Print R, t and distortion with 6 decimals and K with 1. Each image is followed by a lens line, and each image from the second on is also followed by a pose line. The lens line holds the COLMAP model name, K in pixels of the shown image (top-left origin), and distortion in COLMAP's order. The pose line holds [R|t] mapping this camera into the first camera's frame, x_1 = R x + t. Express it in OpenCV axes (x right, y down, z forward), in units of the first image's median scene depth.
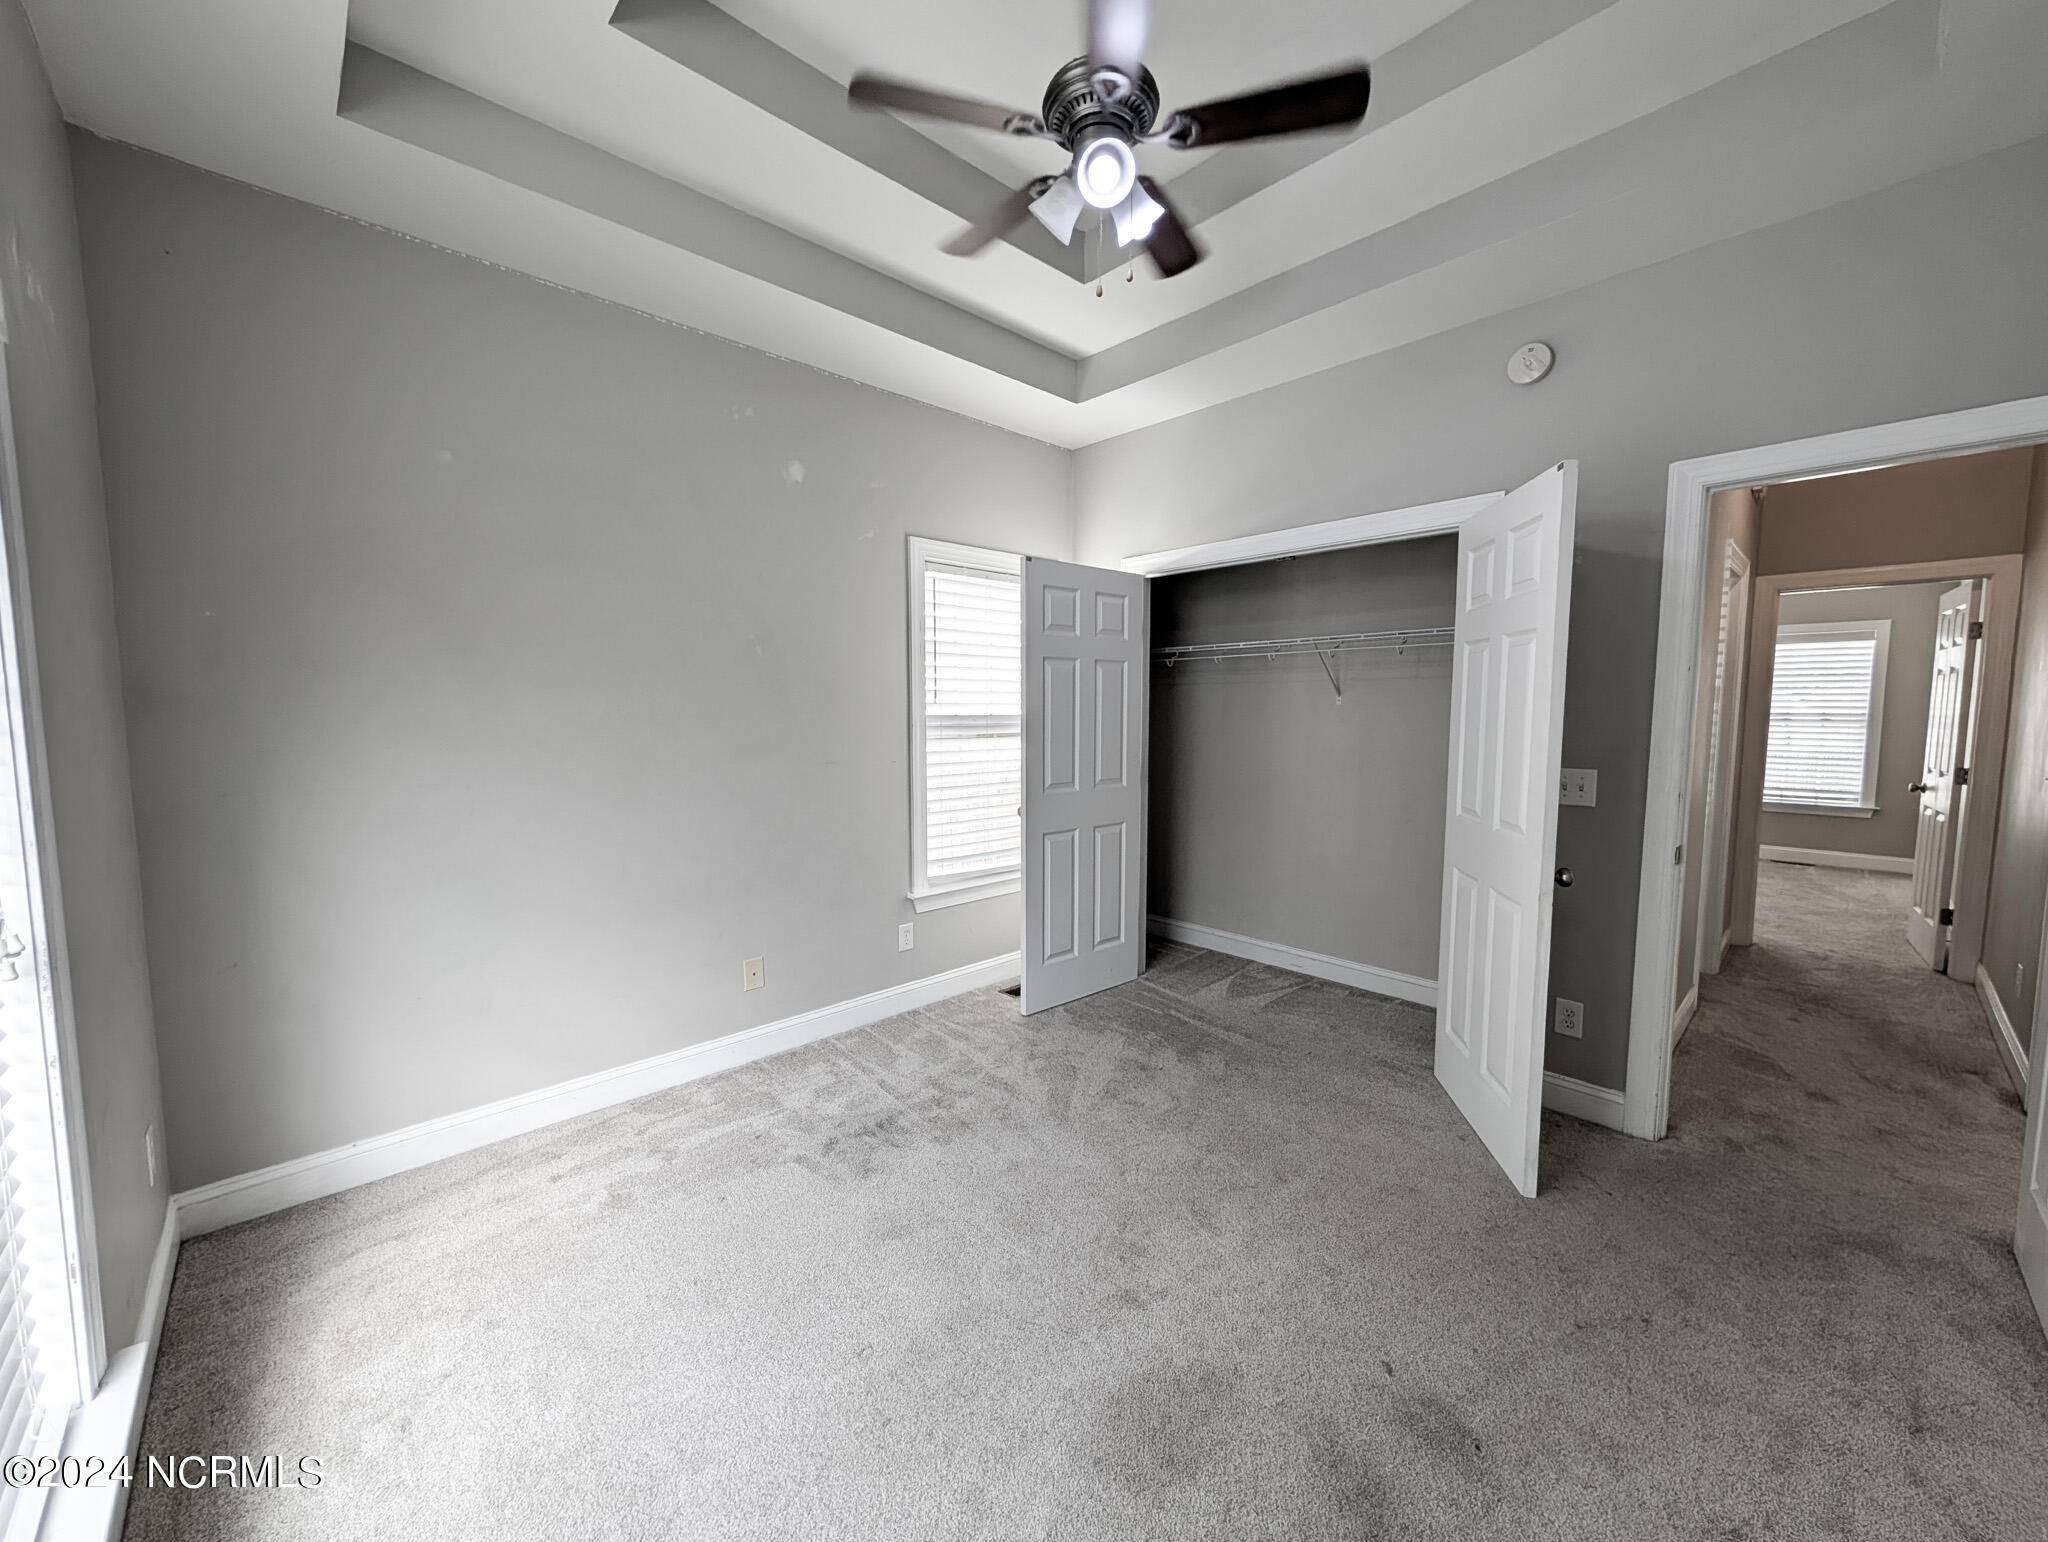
lens RADIAL K [[780.4, 0, 1024.0], [0, 780.4, 771.0], [0, 0, 1]] dist [-0.000740, 0.000133]
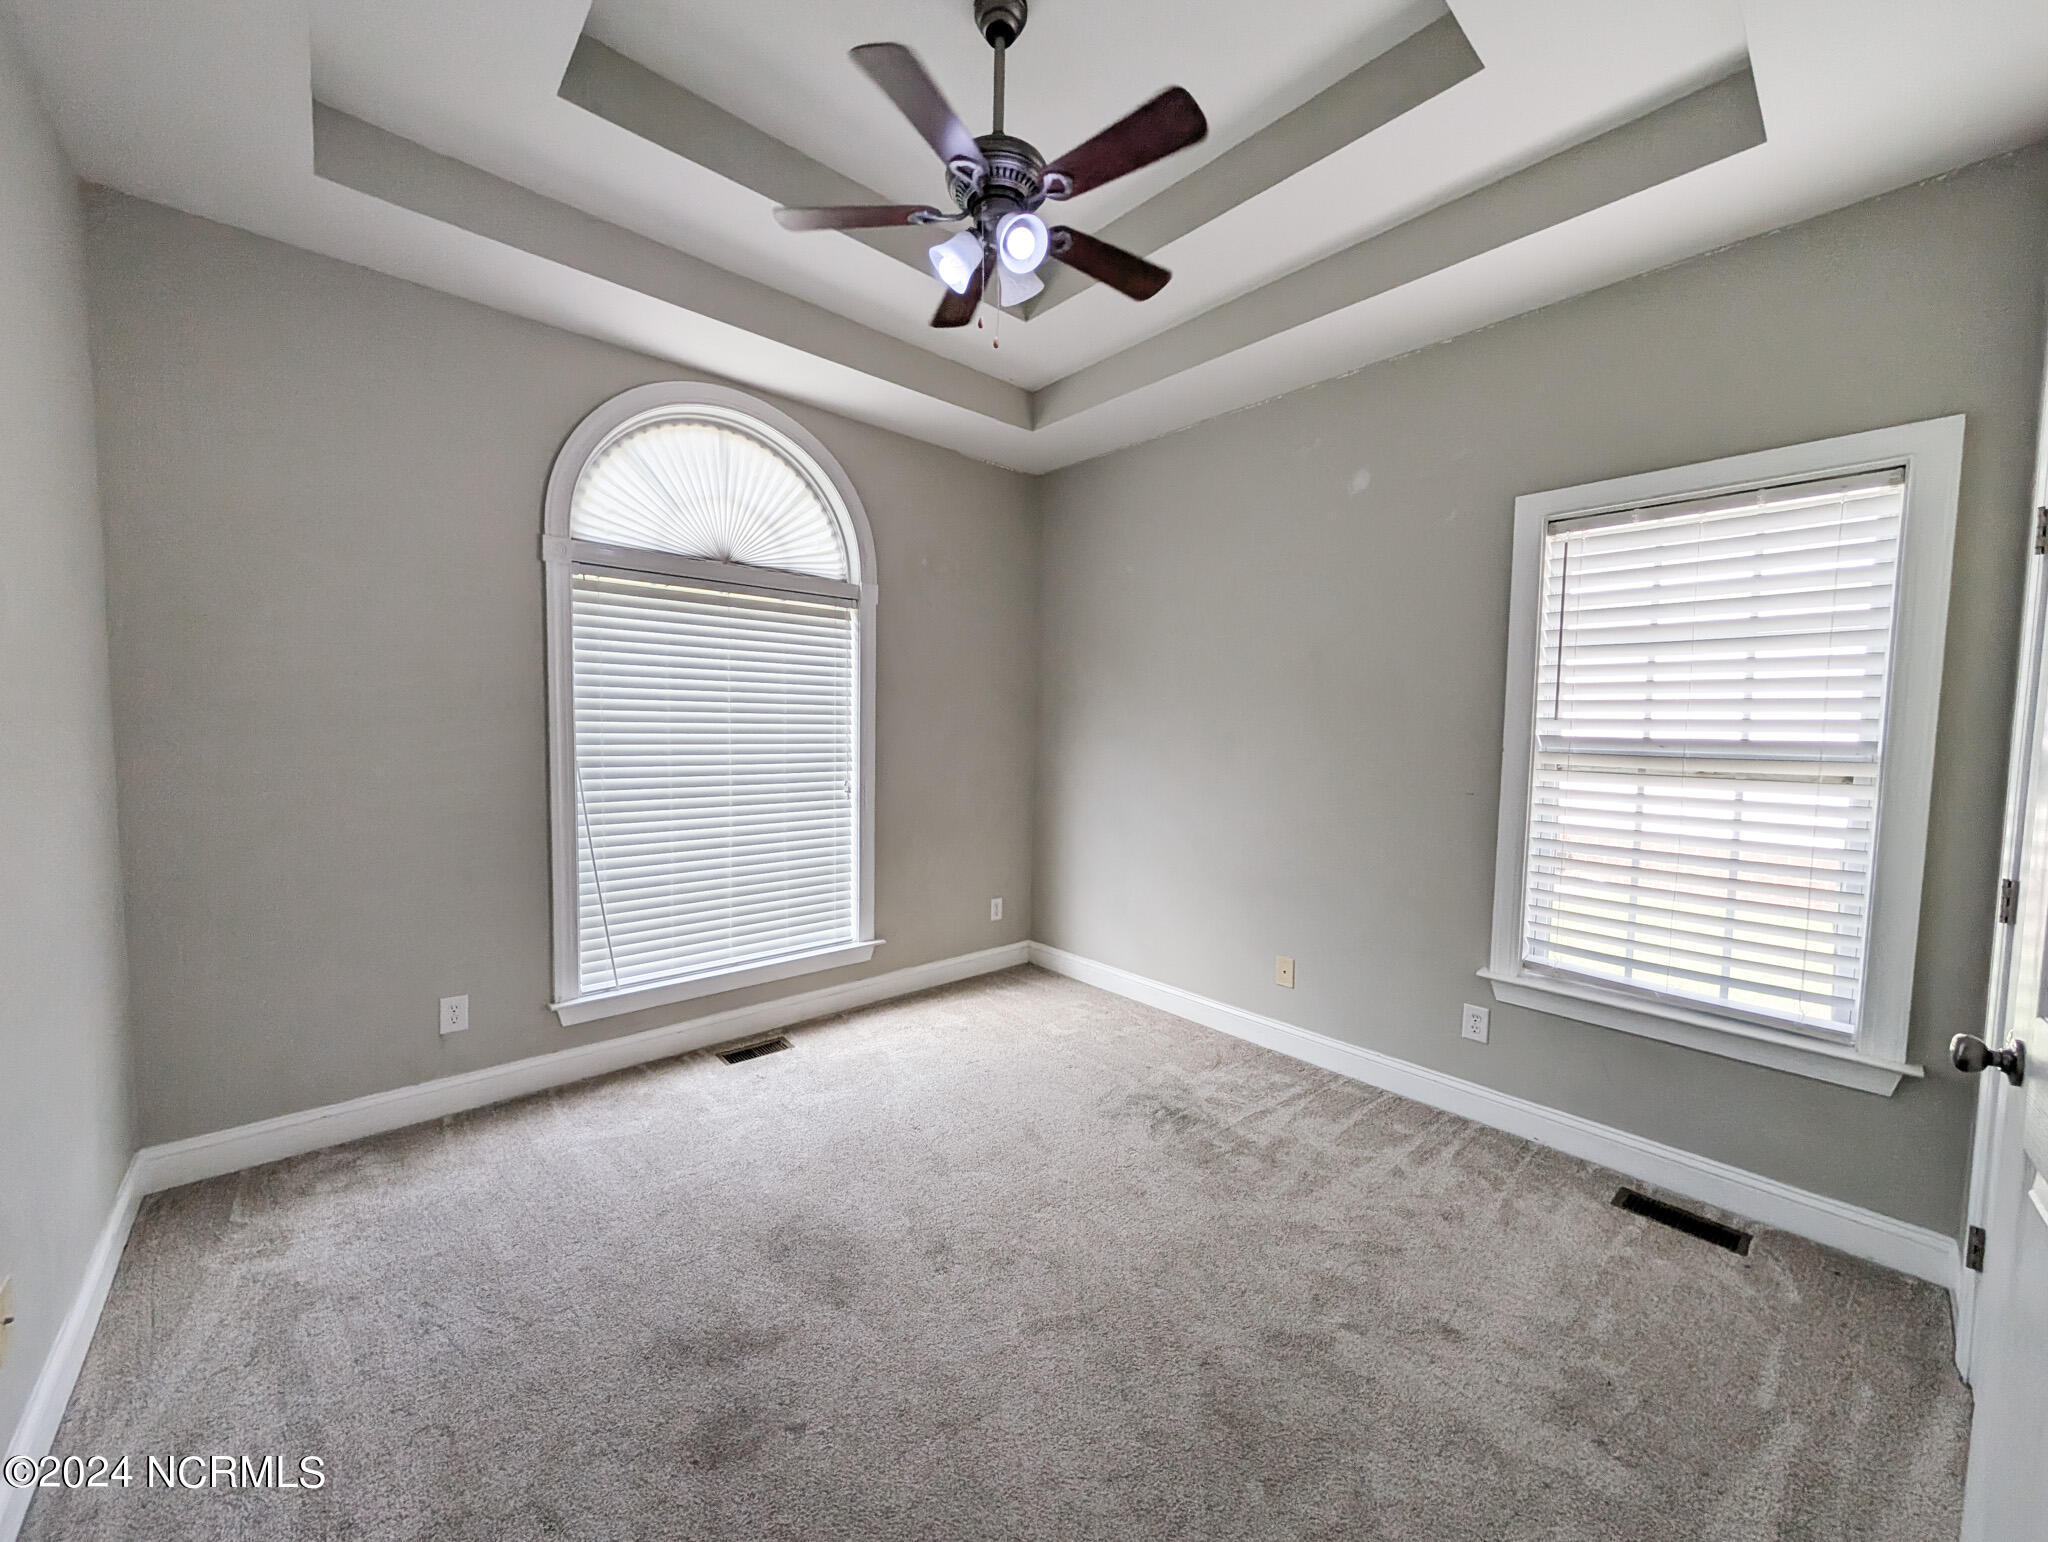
lens RADIAL K [[780.4, 0, 1024.0], [0, 780.4, 771.0], [0, 0, 1]] dist [-0.000740, 0.000133]
pose [[-0.017854, 0.063205, -0.997841, 0.670521], [-0.098383, 0.993046, 0.064661, -0.043362], [0.994988, 0.099325, -0.011511, 0.600122]]
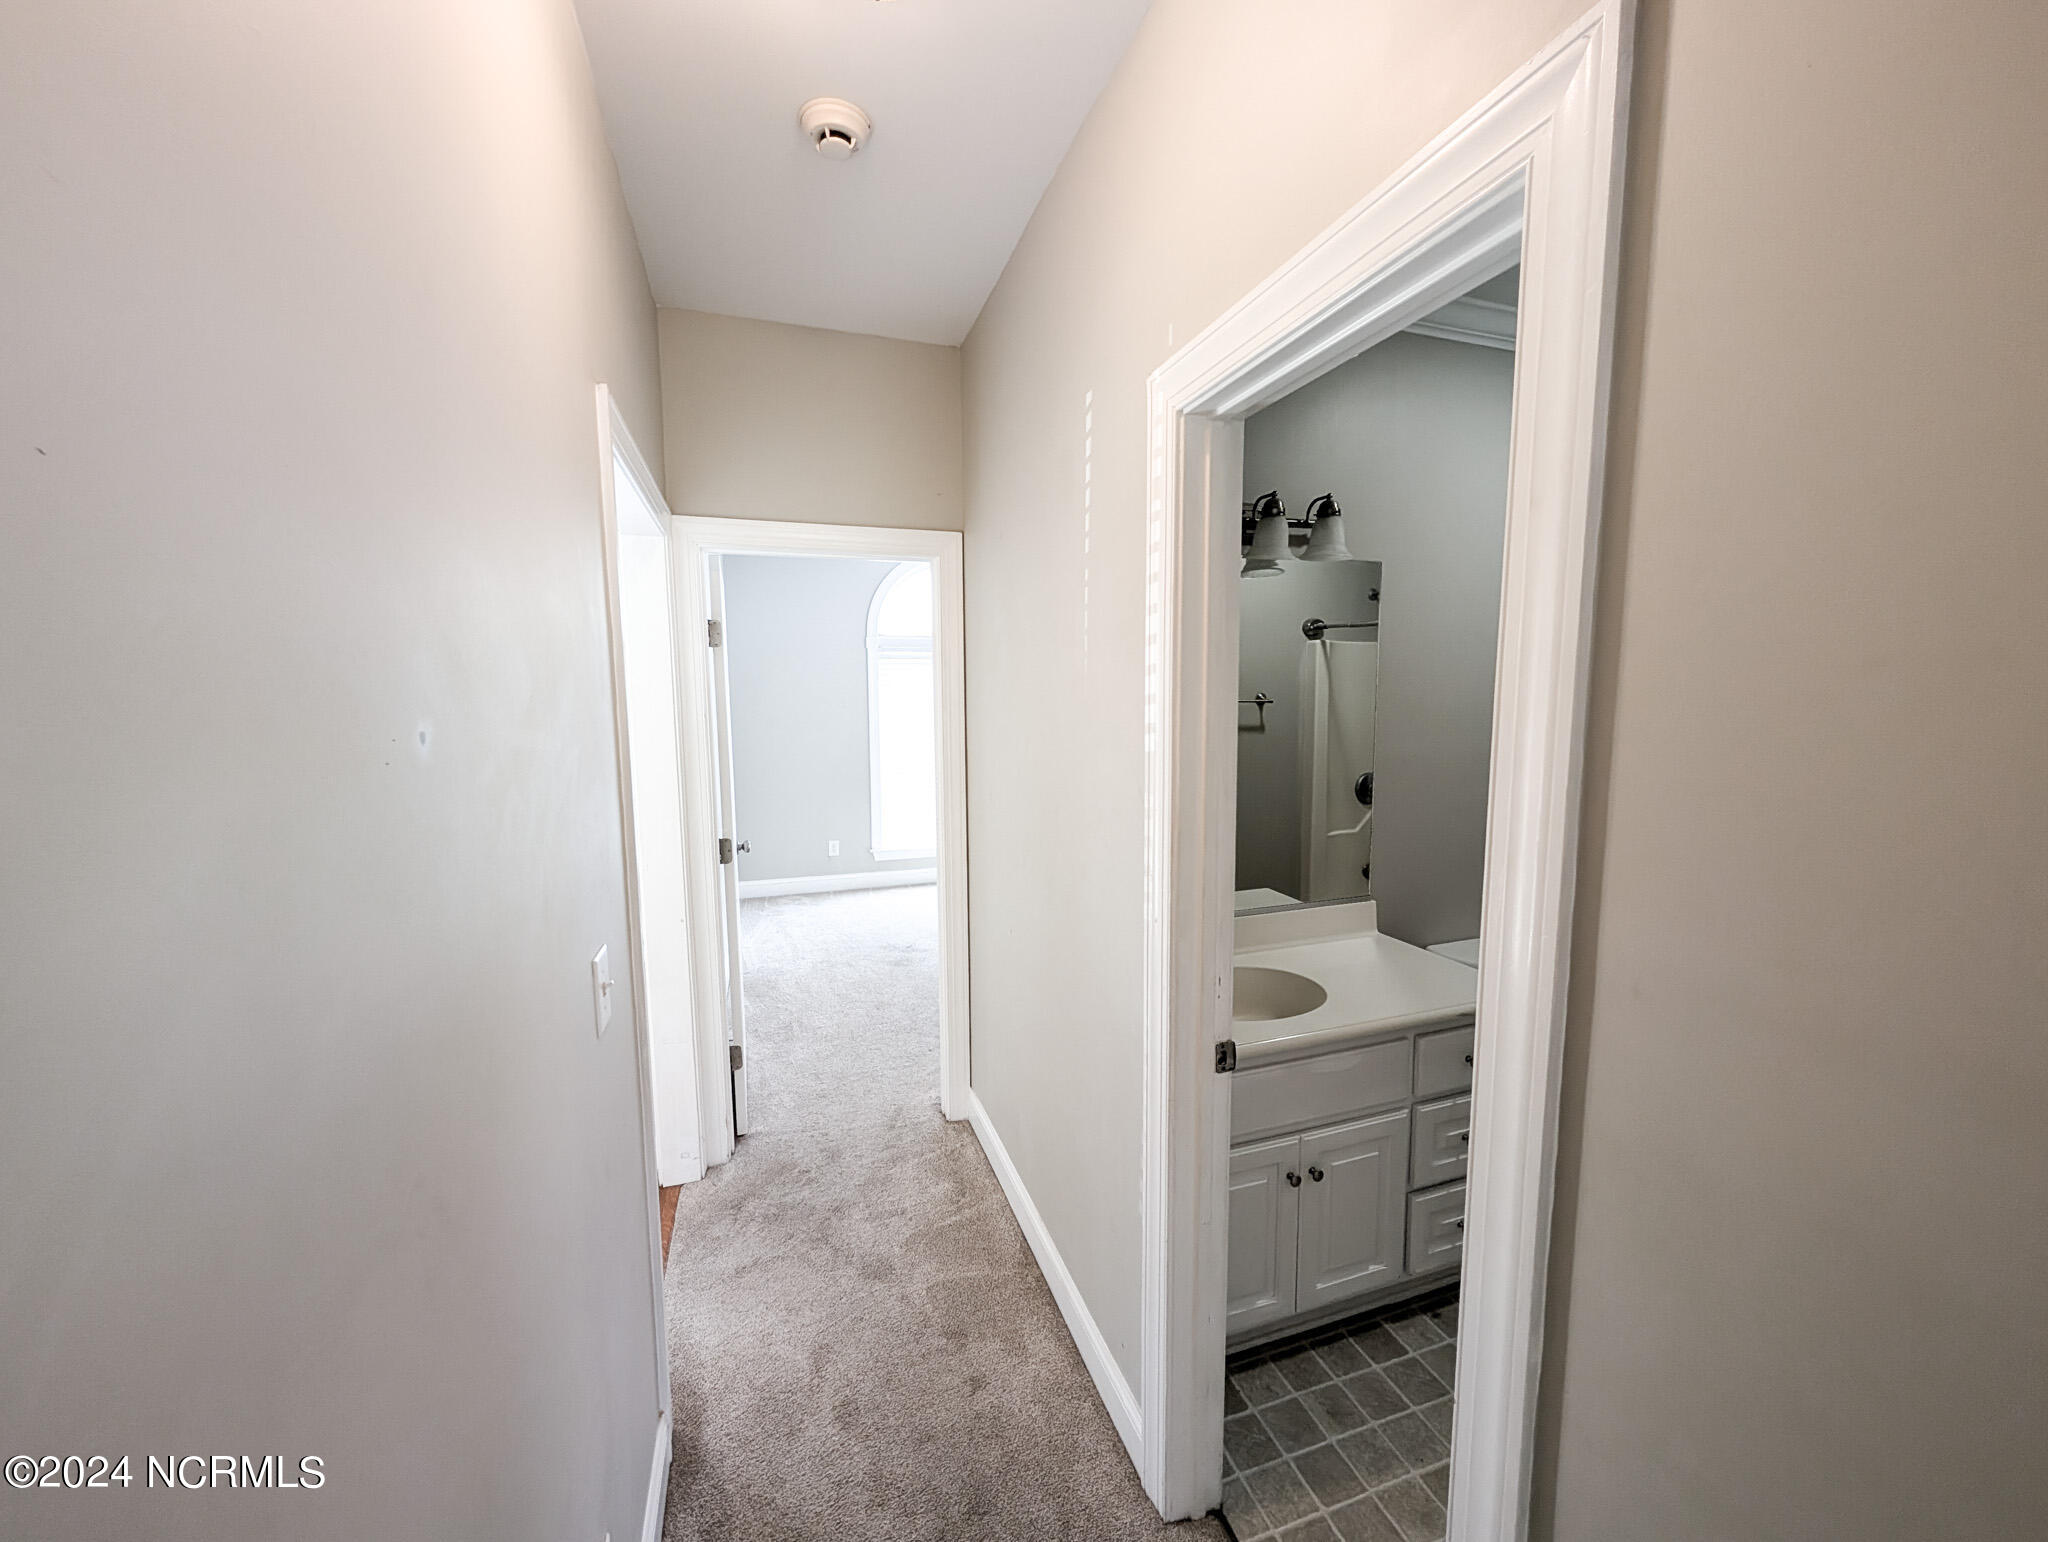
lens RADIAL K [[780.4, 0, 1024.0], [0, 780.4, 771.0], [0, 0, 1]] dist [-0.000740, 0.000133]
pose [[-0.419923, 0.098452, -0.902204, 1.377864], [-0.066633, 0.988071, 0.138836, -0.157126], [0.905110, 0.118417, -0.408354, 1.190347]]
